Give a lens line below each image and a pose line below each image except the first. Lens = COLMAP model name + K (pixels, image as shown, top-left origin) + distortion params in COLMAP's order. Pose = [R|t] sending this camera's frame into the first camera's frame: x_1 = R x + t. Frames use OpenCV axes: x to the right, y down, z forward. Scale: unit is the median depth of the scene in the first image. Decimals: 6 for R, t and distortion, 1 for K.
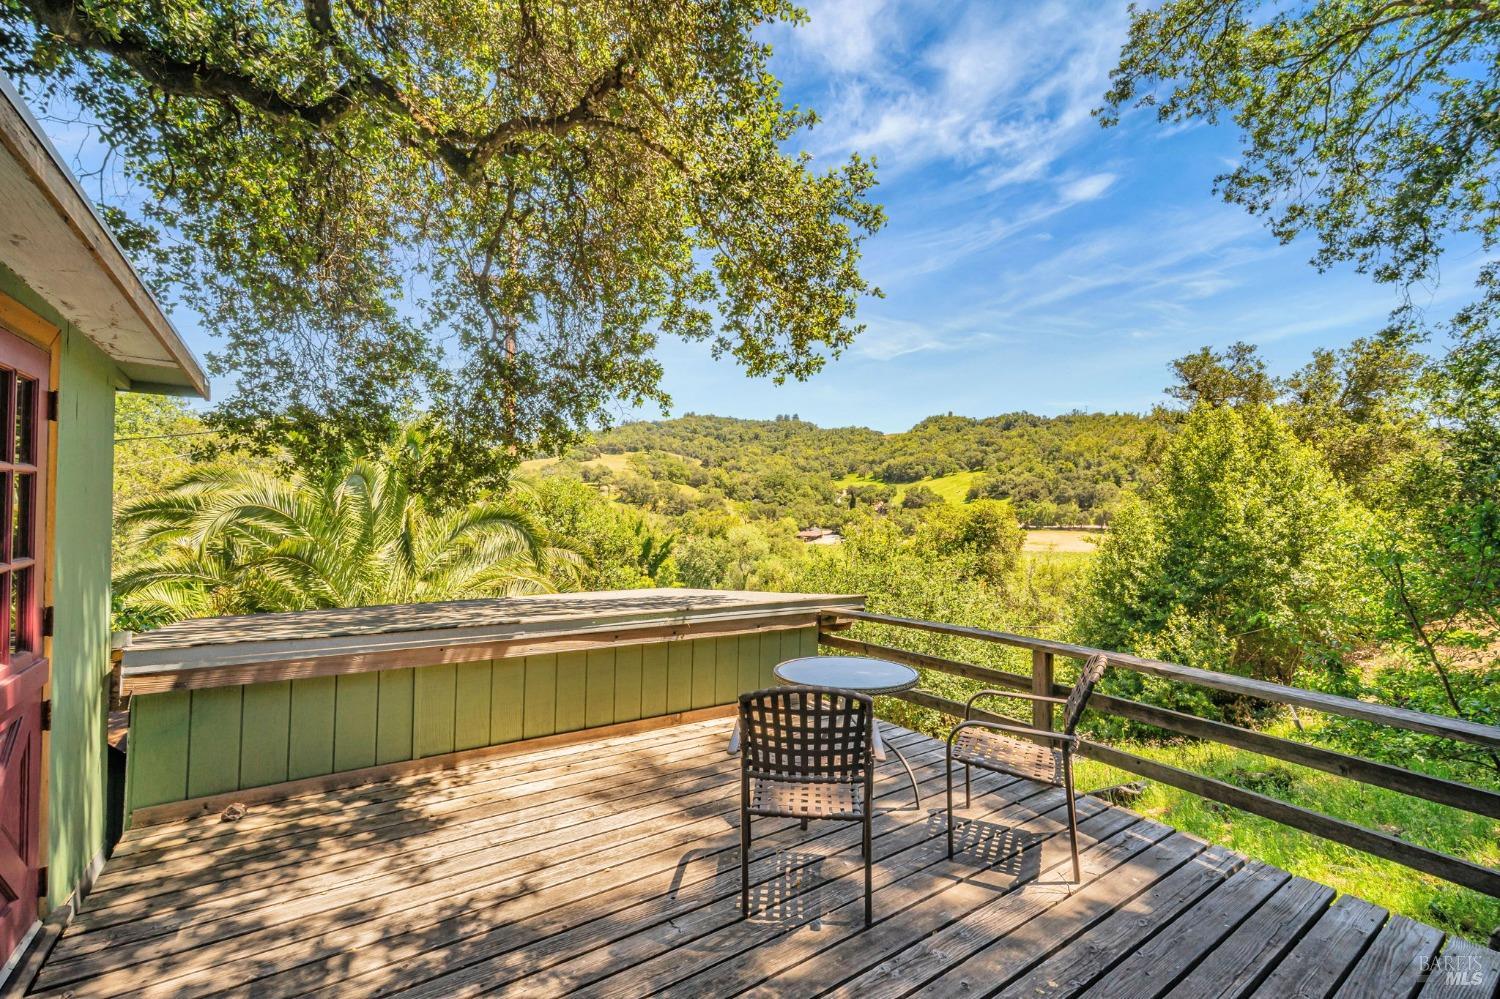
lens RADIAL K [[652.1, 0, 750.0], [0, 652.1, 502.7], [0, 0, 1]] dist [-0.018250, 0.005223]
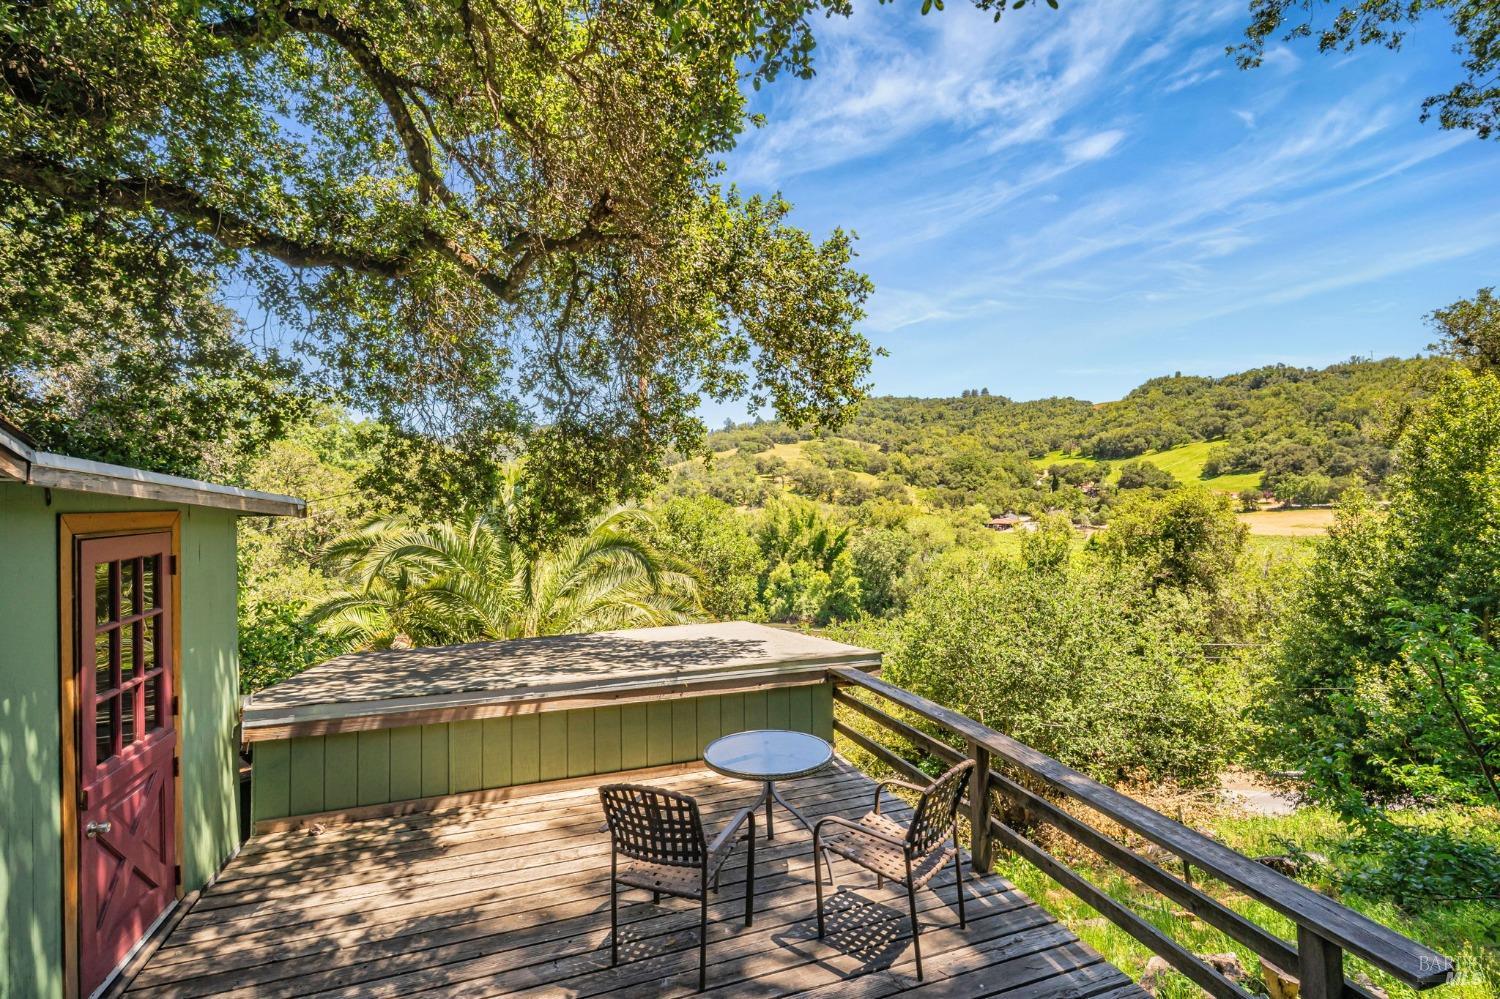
lens RADIAL K [[686.9, 0, 746.0], [0, 686.9, 496.5], [0, 0, 1]] dist [-0.011622, 0.002928]
pose [[0.963435, -0.033968, -0.265780, 0.227388], [0.035672, 0.999362, 0.001584, -0.089963], [0.265557, -0.011008, 0.964032, -0.074680]]
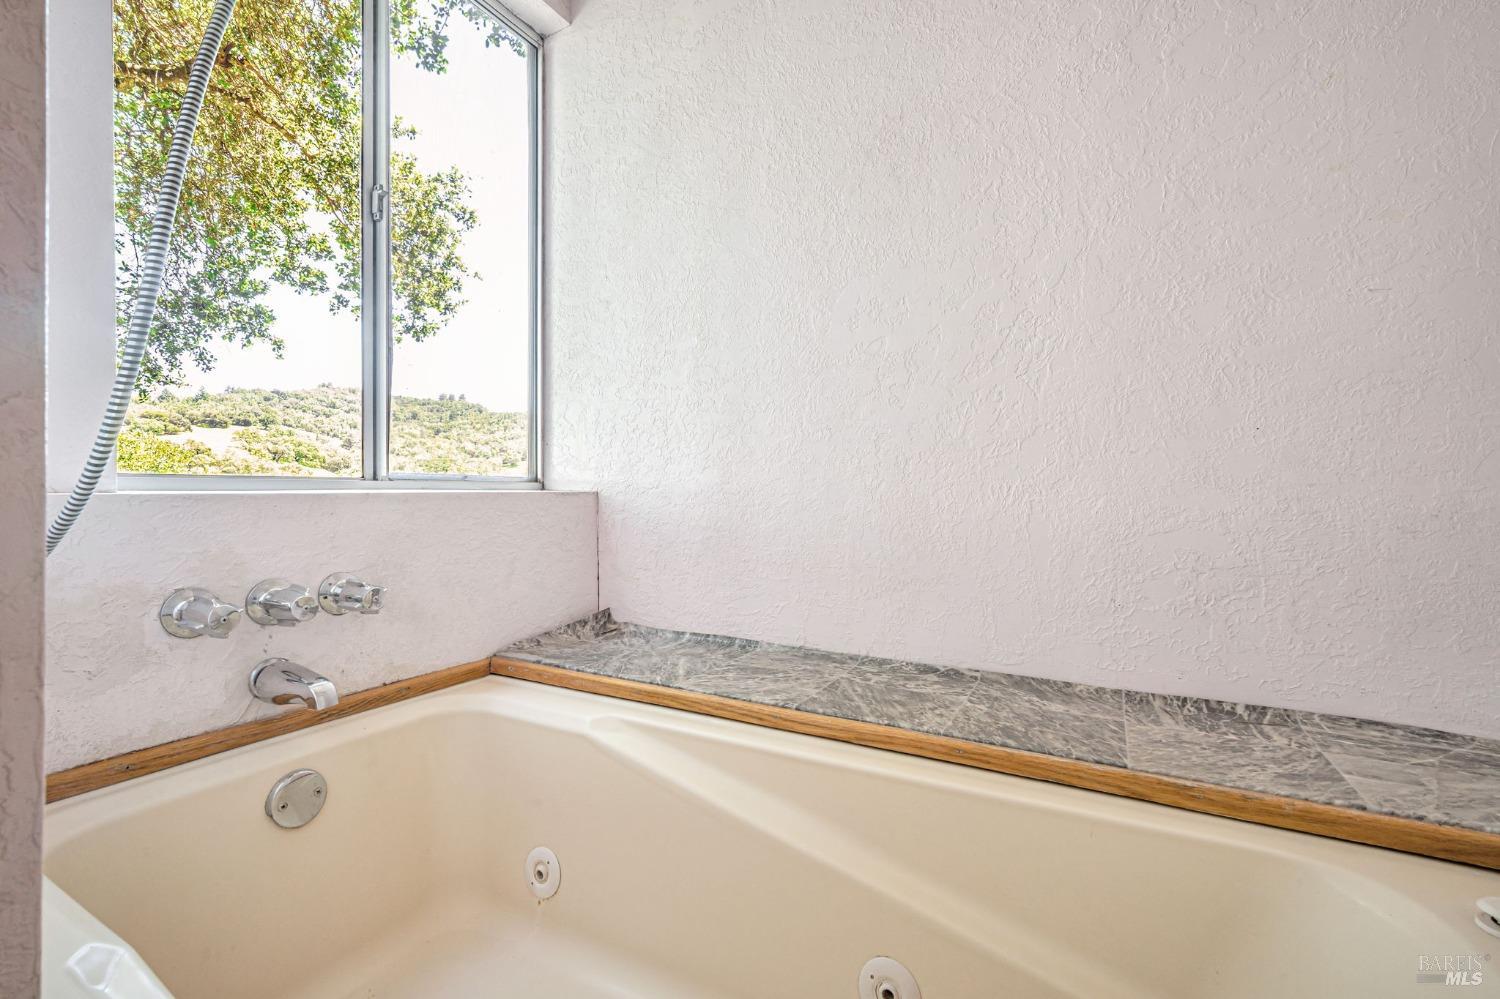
lens RADIAL K [[652.1, 0, 751.6], [0, 652.1, 496.1], [0, 0, 1]] dist [-0.018250, 0.005223]
pose [[0.882367, 0.004495, 0.470541, 0.059709], [-0.007627, 0.999960, 0.004749, 0.082016], [-0.470500, -0.007779, 0.882365, -0.316203]]
